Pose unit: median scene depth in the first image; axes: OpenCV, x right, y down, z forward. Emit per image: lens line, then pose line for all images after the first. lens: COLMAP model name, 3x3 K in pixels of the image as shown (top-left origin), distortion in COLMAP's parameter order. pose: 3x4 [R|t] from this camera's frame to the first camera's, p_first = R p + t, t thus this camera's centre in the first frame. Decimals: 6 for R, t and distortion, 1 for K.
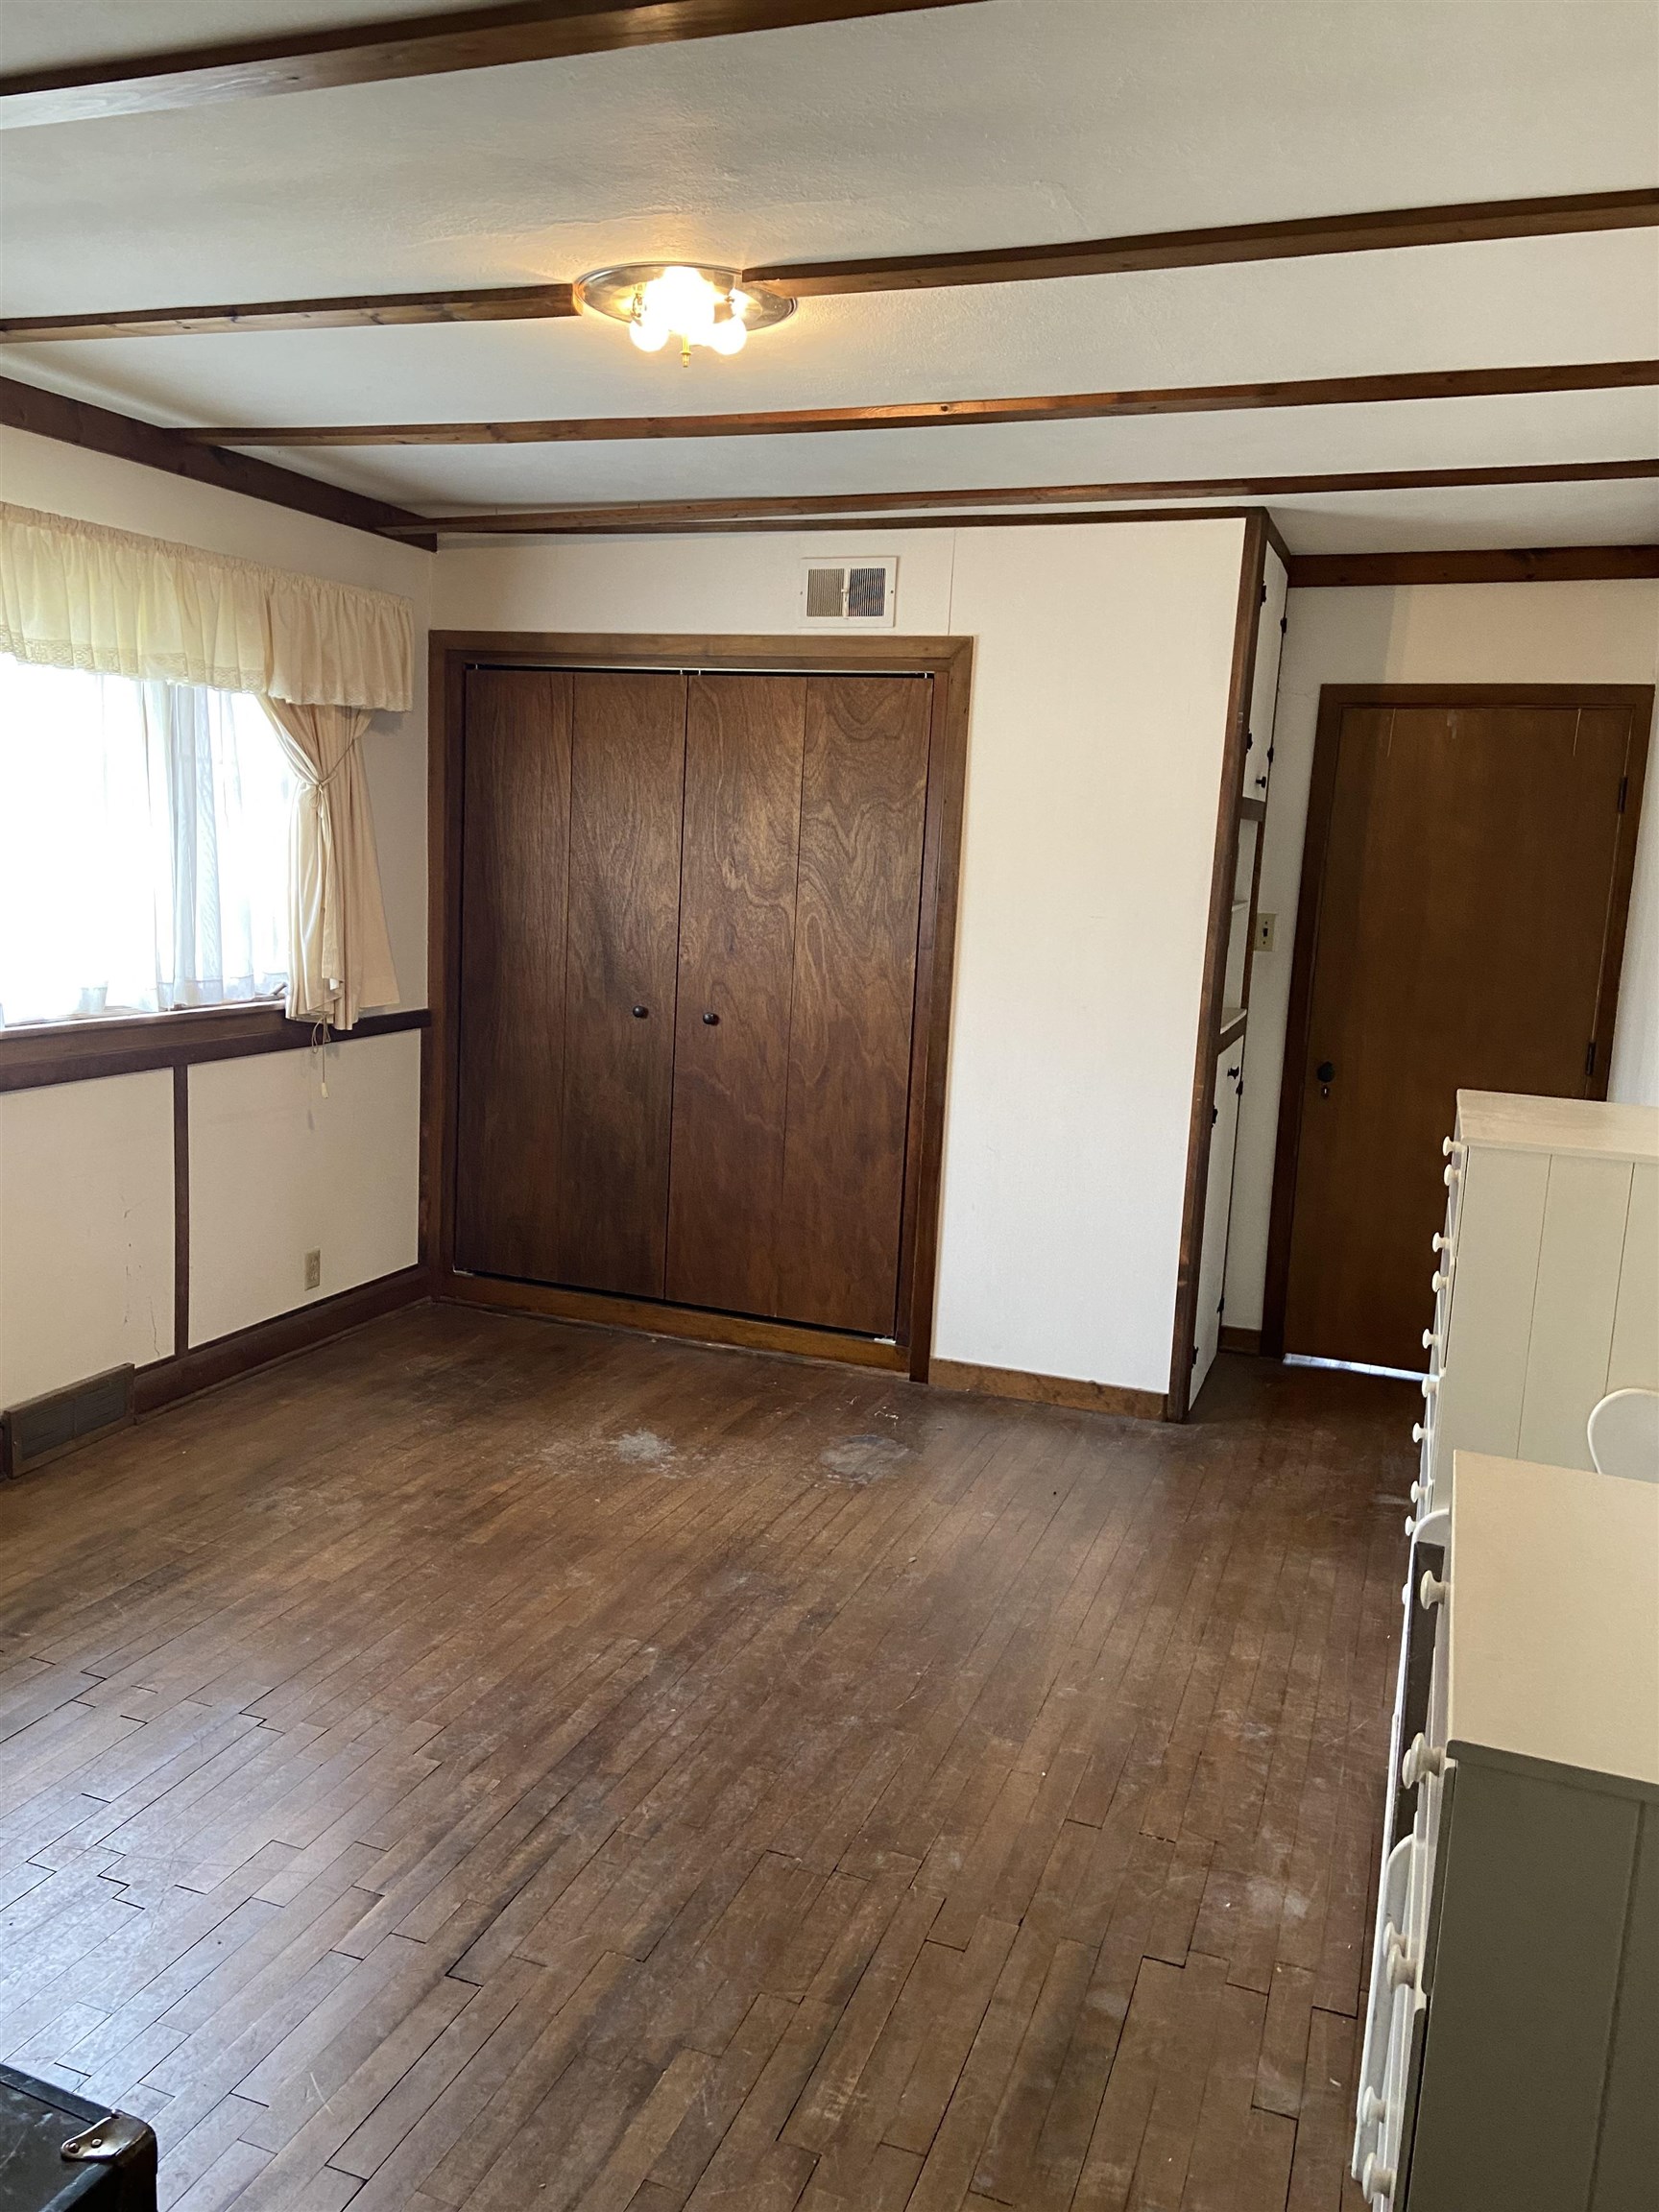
lens RADIAL K [[1660.3, 0, 819.9], [0, 1660.3, 1106.7], [0, 0, 1]] dist [0.107361, -0.119880]
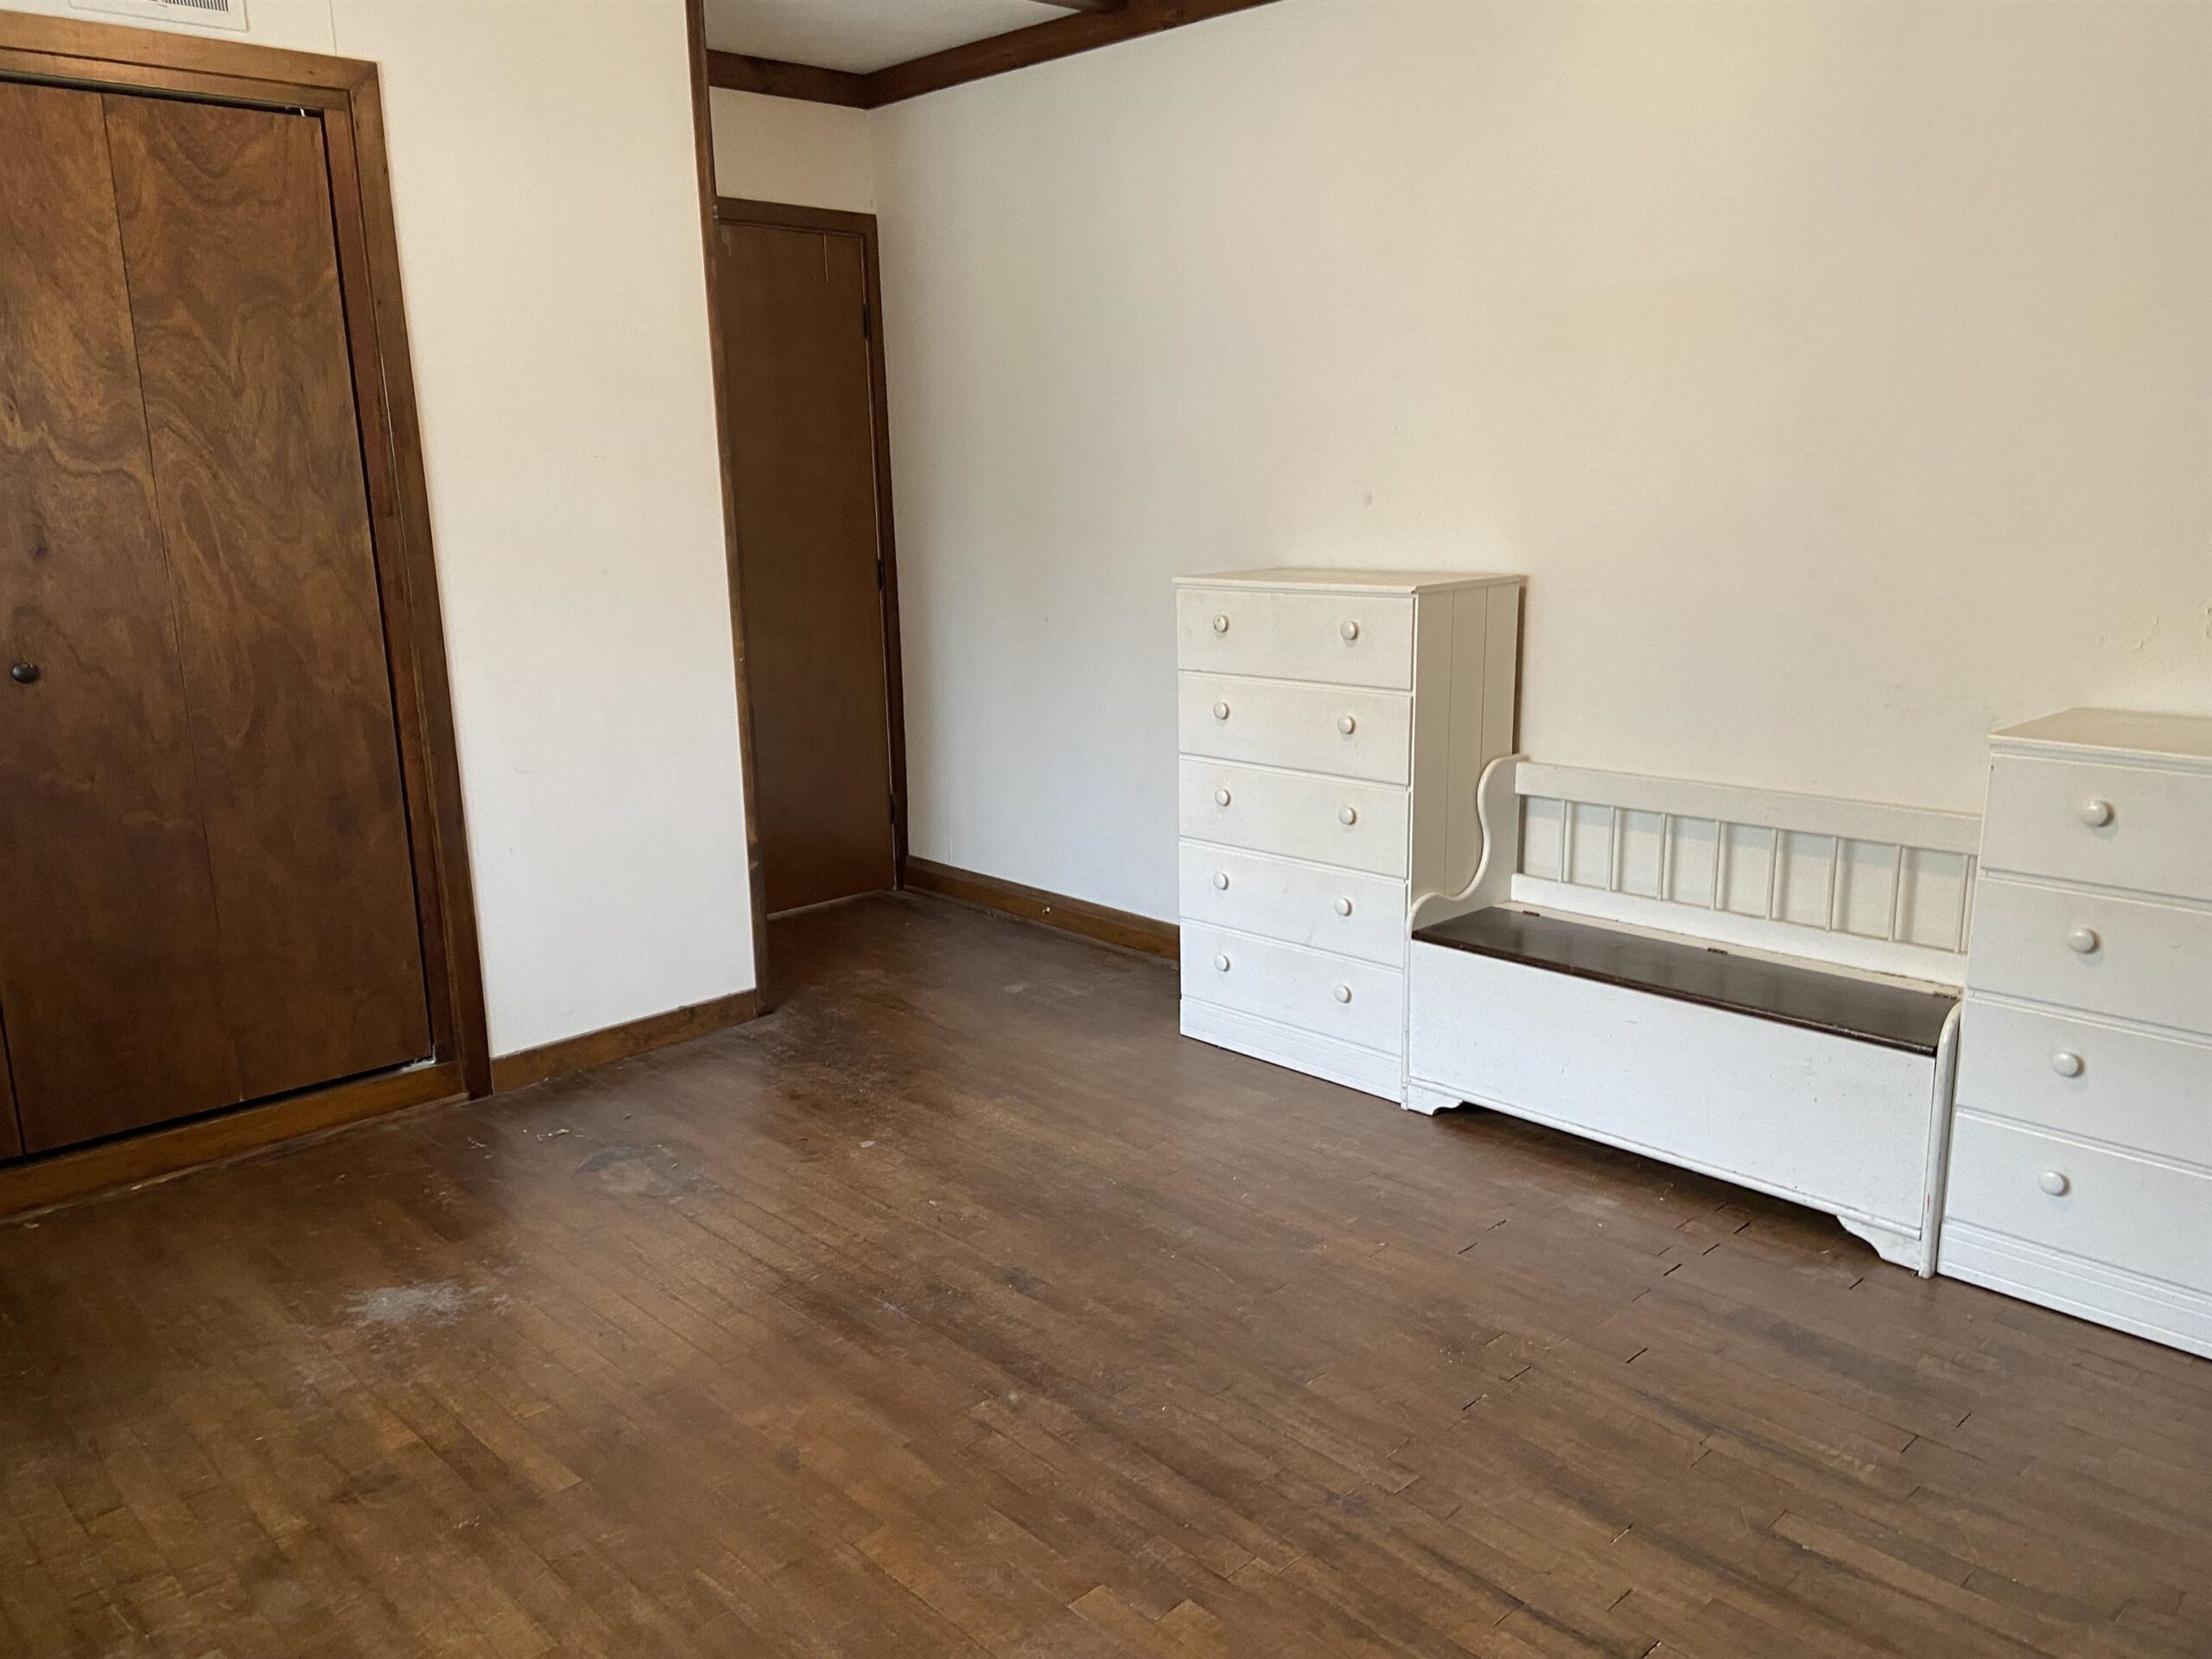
lens RADIAL K [[1660.3, 0, 1100.0], [0, 1660.3, 870.8], [0, 0, 1]] dist [0.107361, -0.119880]
pose [[0.430948, -0.268189, 0.861602, -0.464674], [0.181089, 0.961093, 0.208582, -0.044007], [-0.884020, 0.066139, 0.462747, 0.398449]]
